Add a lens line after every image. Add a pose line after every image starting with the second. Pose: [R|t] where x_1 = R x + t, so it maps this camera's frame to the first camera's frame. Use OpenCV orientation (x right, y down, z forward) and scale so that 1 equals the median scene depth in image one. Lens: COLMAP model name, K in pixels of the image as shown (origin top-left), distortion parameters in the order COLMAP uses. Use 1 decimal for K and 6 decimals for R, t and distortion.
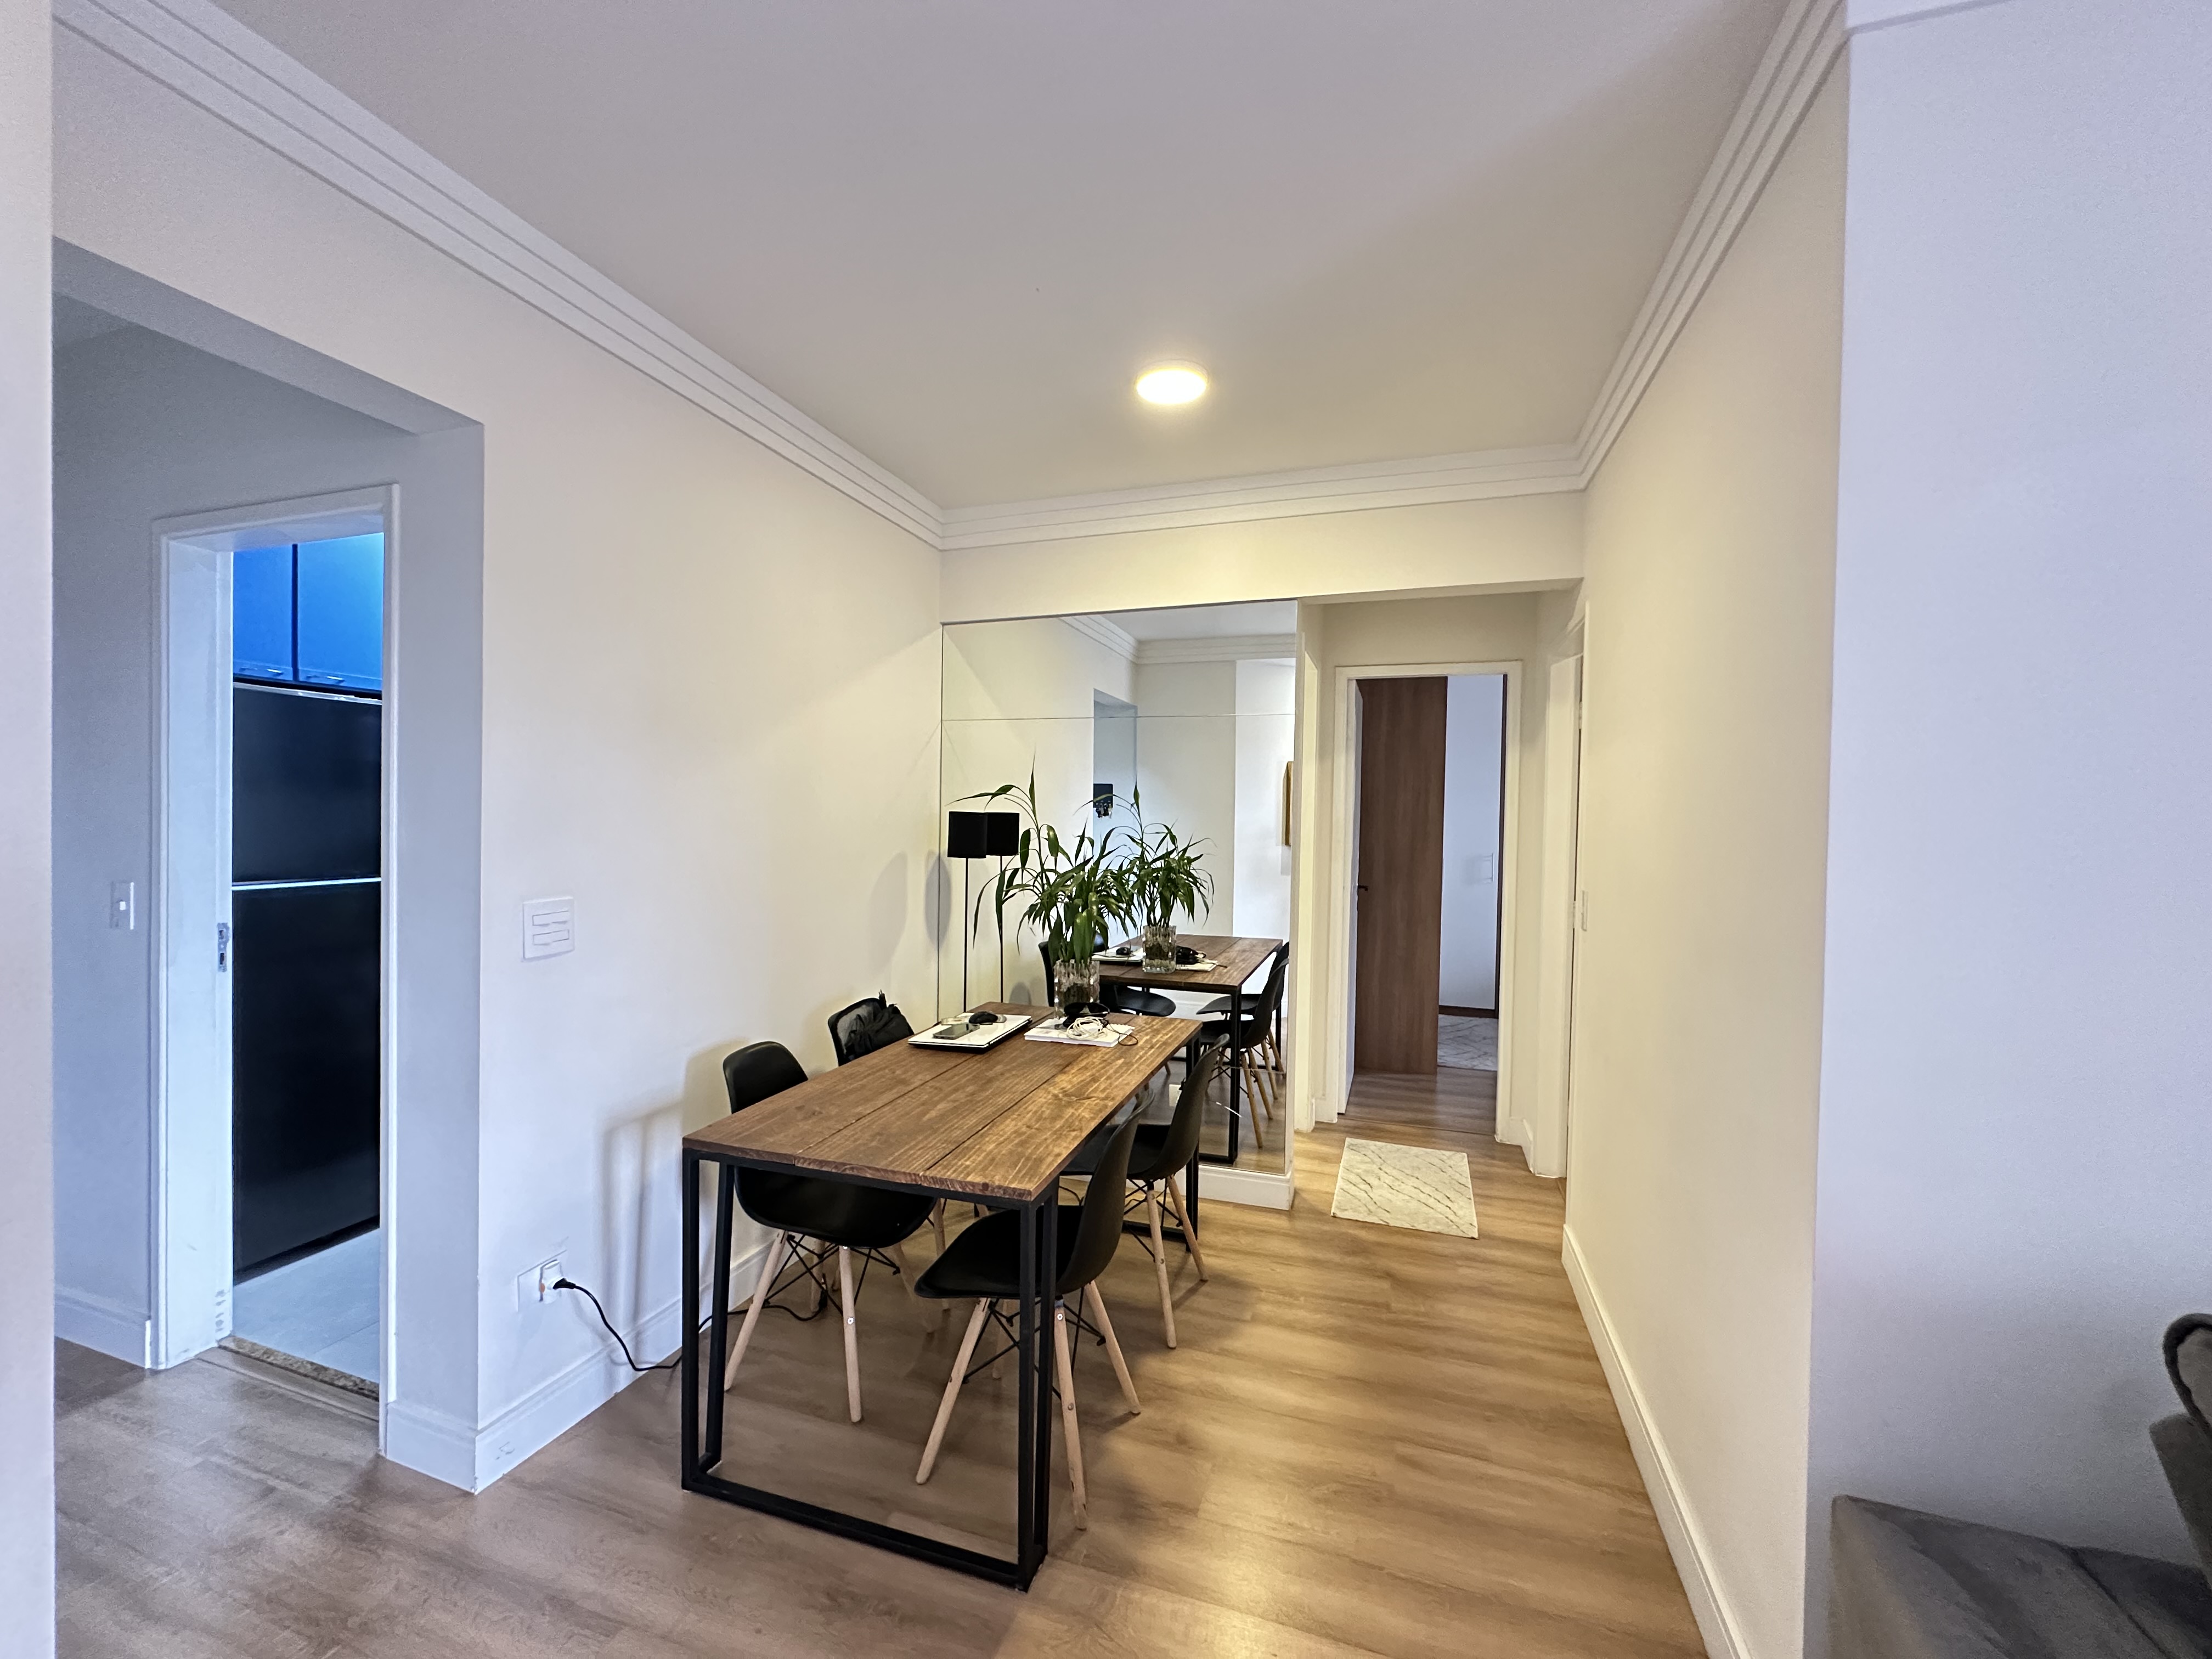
lens RADIAL K [[885.9, 0, 1107.9], [0, 885.9, 832.4], [0, 0, 1]] dist [-0.001012, -0.000004]
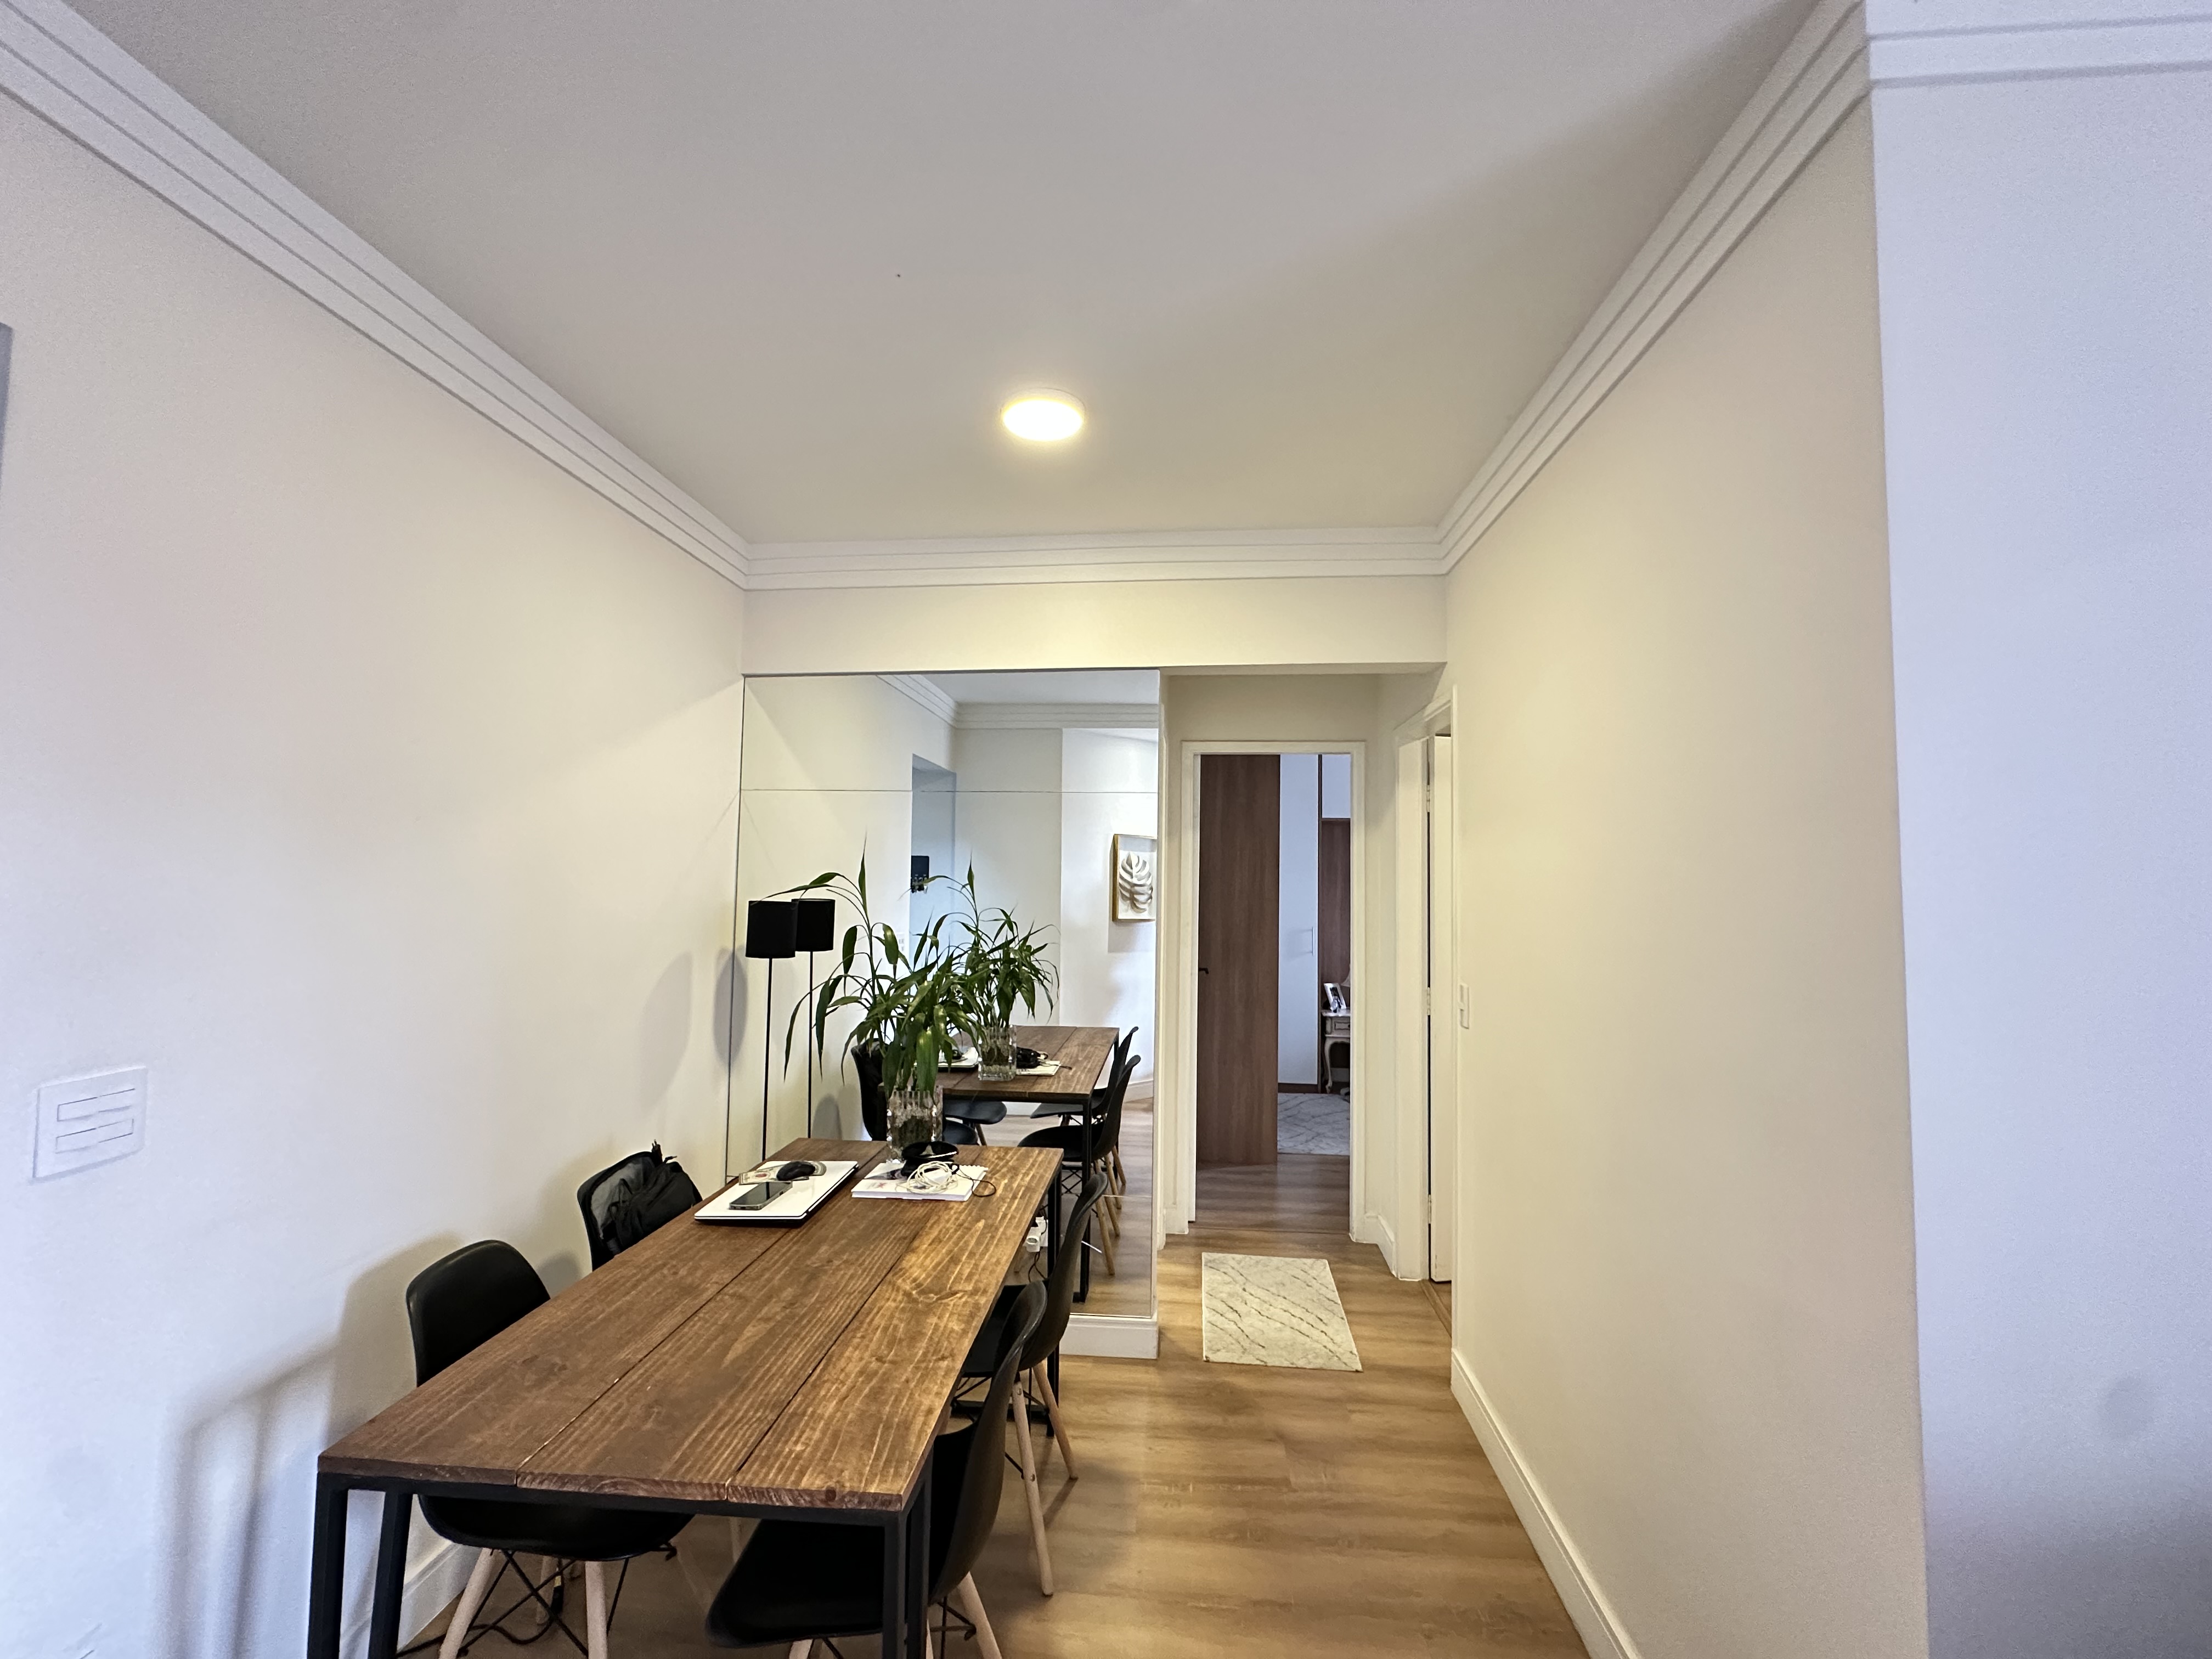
lens RADIAL K [[888.6, 0, 1110.0], [0, 888.6, 834.2], [0, 0, 1]] dist [0.000602, 0.000640]
pose [[0.973515, 0.009894, 0.228407, -0.051846], [0.005701, 0.997702, -0.067518, -0.034330], [-0.228550, 0.067032, 0.971222, 0.145207]]
